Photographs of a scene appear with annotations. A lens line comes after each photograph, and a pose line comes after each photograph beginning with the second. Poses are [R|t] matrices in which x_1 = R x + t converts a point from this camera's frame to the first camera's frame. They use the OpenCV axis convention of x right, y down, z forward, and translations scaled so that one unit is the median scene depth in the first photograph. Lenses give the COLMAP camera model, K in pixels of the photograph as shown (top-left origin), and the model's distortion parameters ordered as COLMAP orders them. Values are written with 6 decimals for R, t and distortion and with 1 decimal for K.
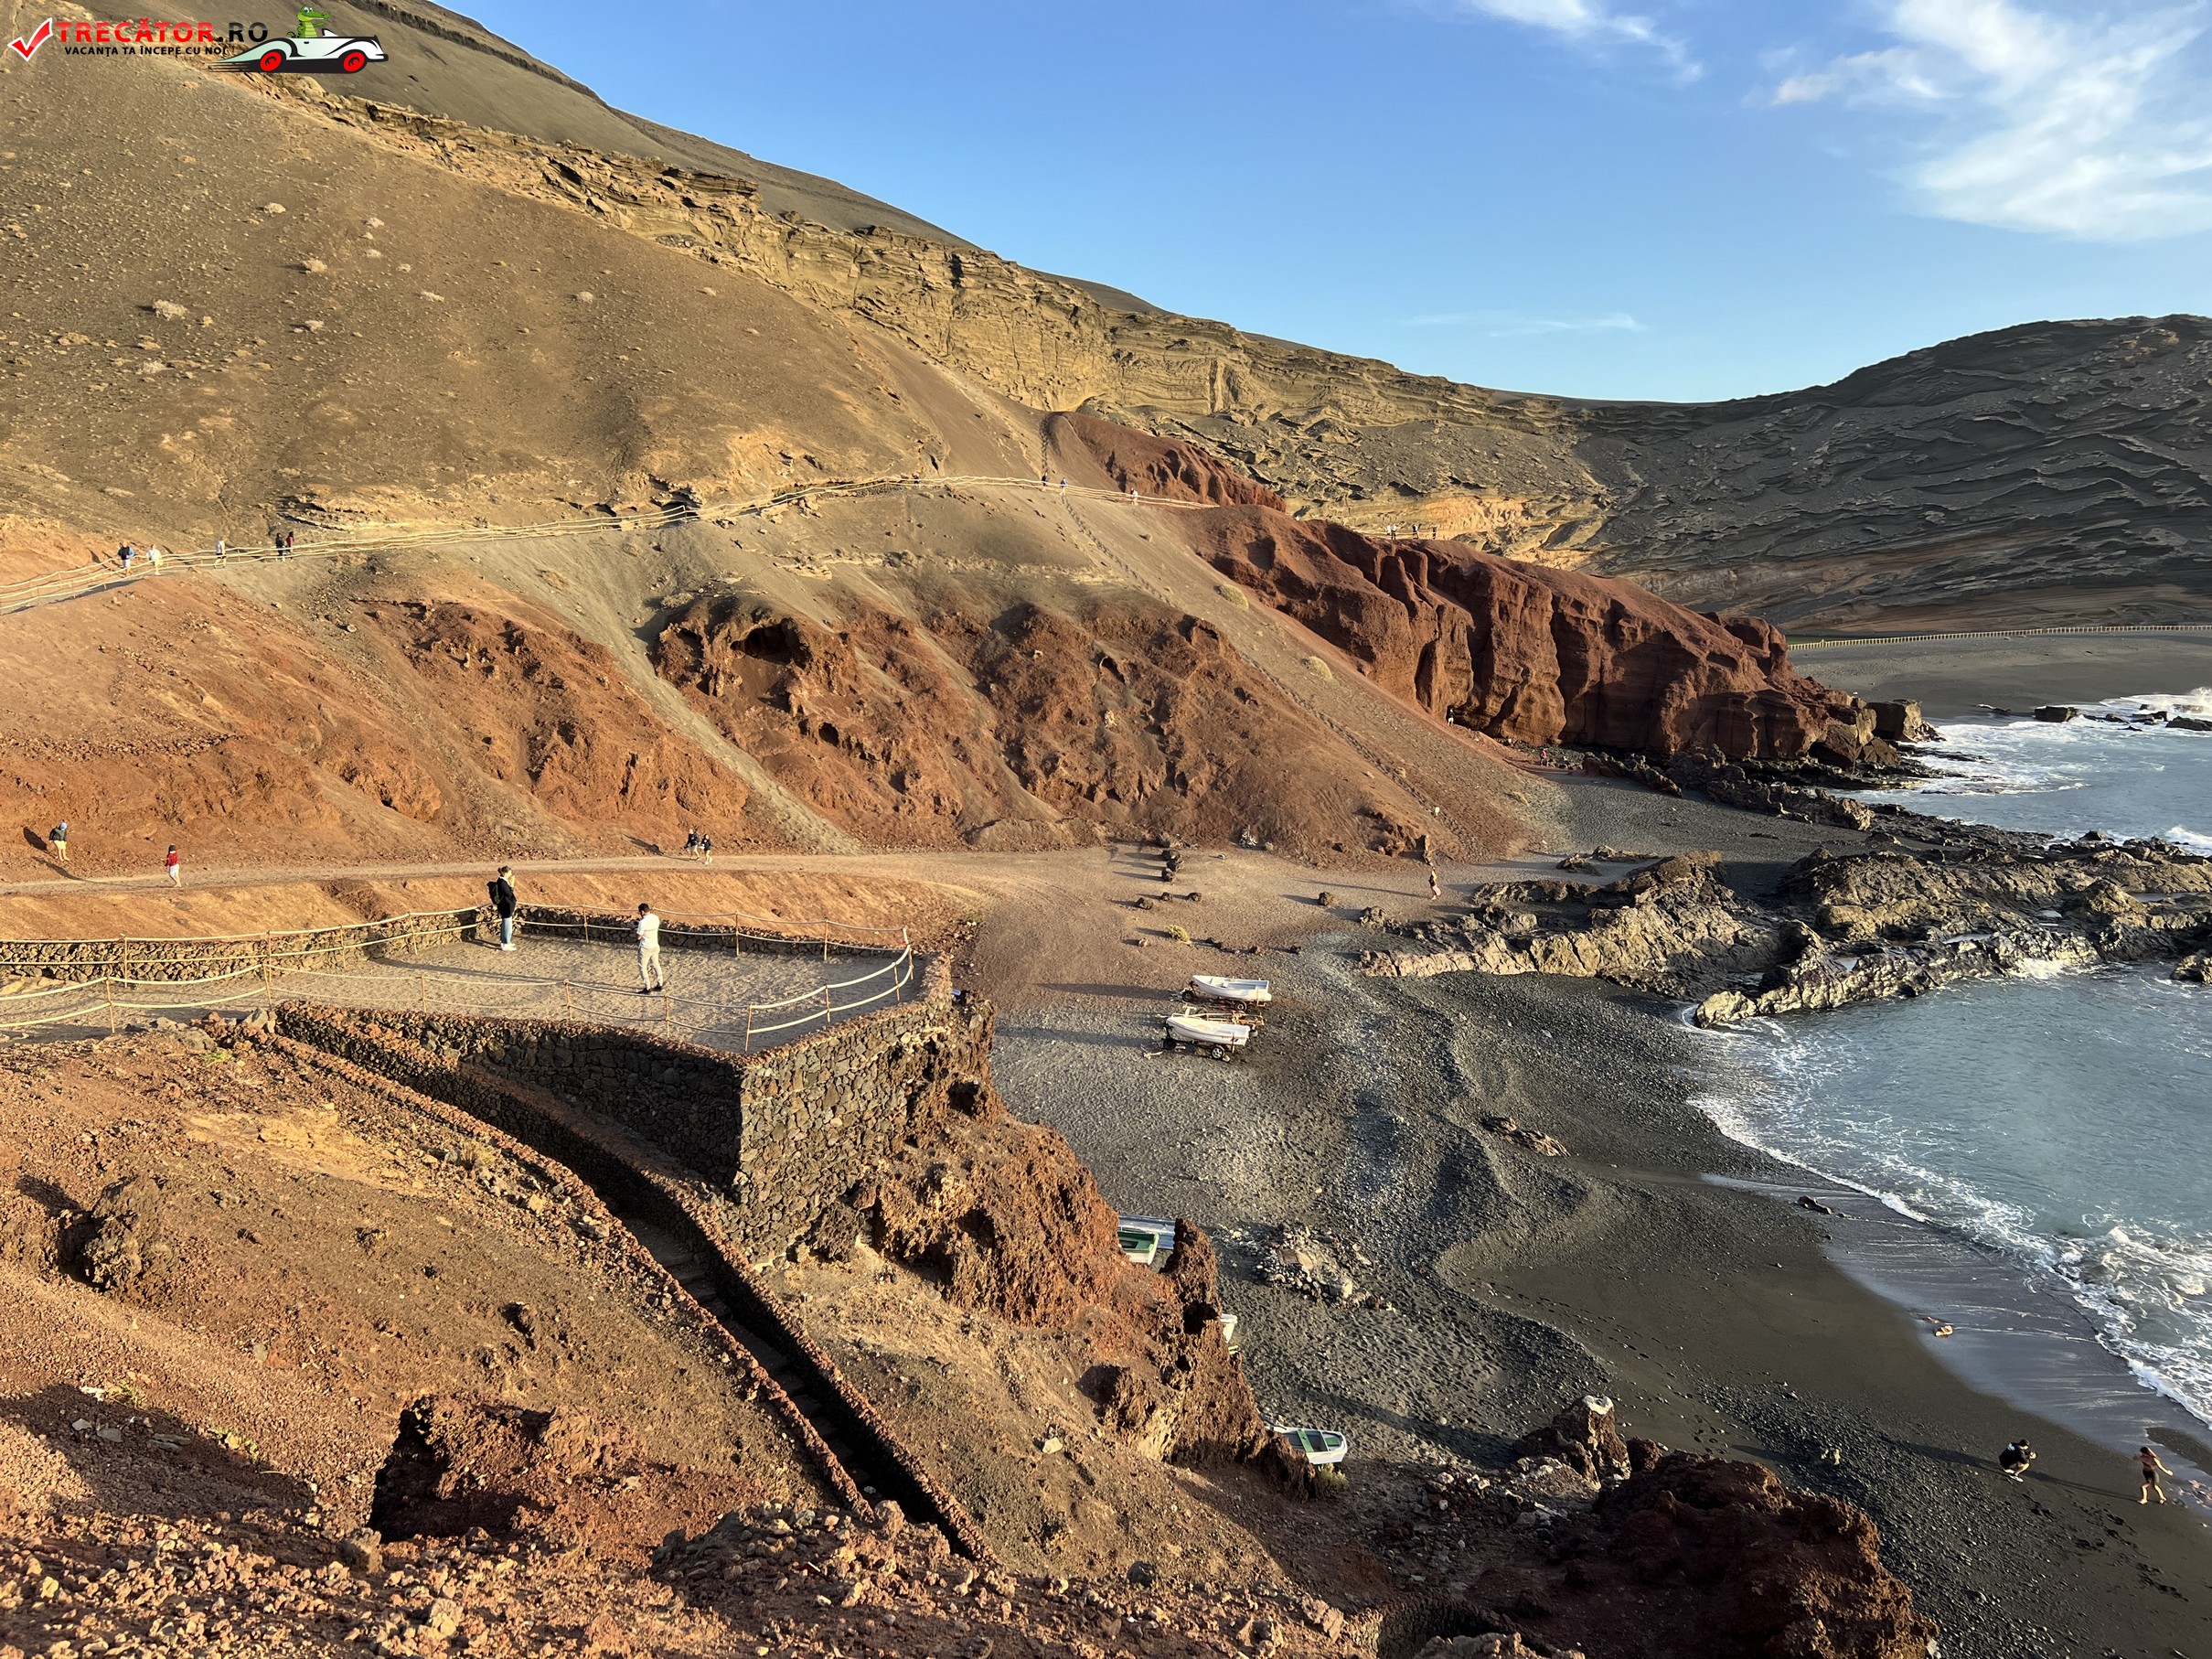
lens RADIAL K [[1671.0, 0, 1084.0], [0, 1671.0, 829.5], [0, 0, 1]] dist [0.023760, -0.017795]
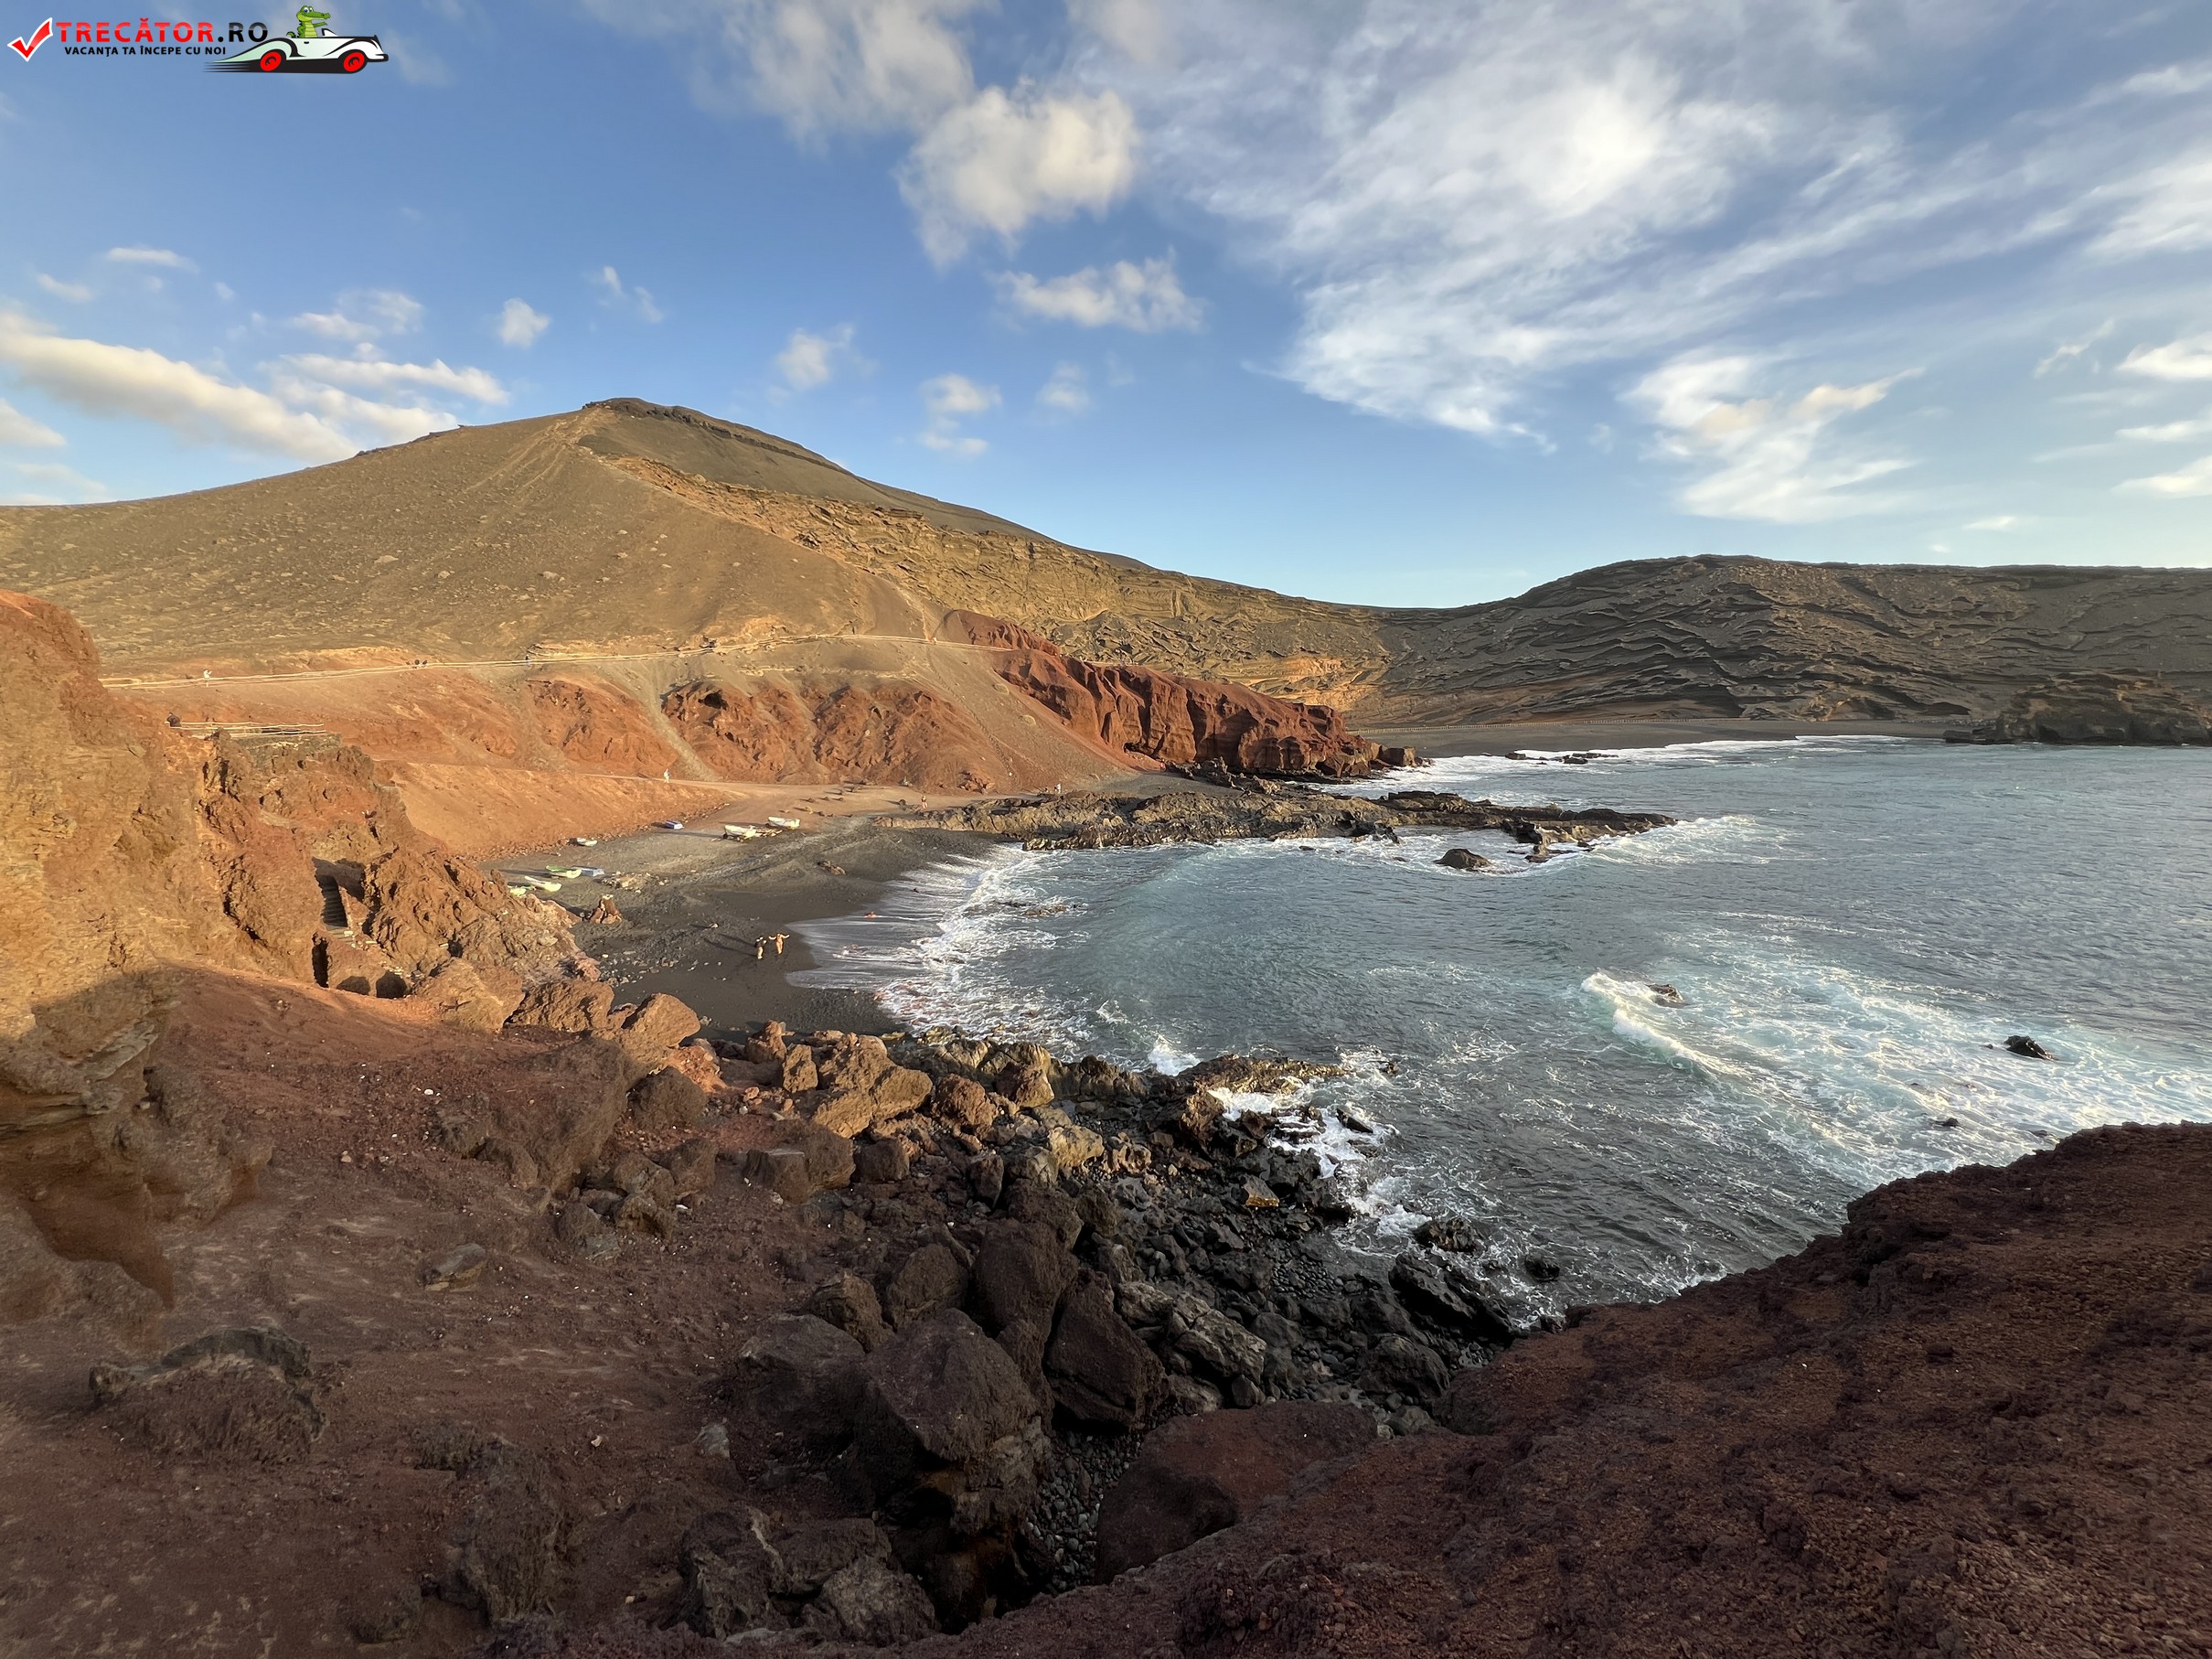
lens RADIAL K [[880.3, 0, 1095.6], [0, 880.3, 834.0], [0, 0, 1]] dist [-0.009366, 0.000619]
pose [[0.989647, 0.011633, -0.143053, 0.189682], [-0.013578, 0.999828, -0.012630, 0.031524], [0.142882, 0.014442, 0.989634, -0.060088]]
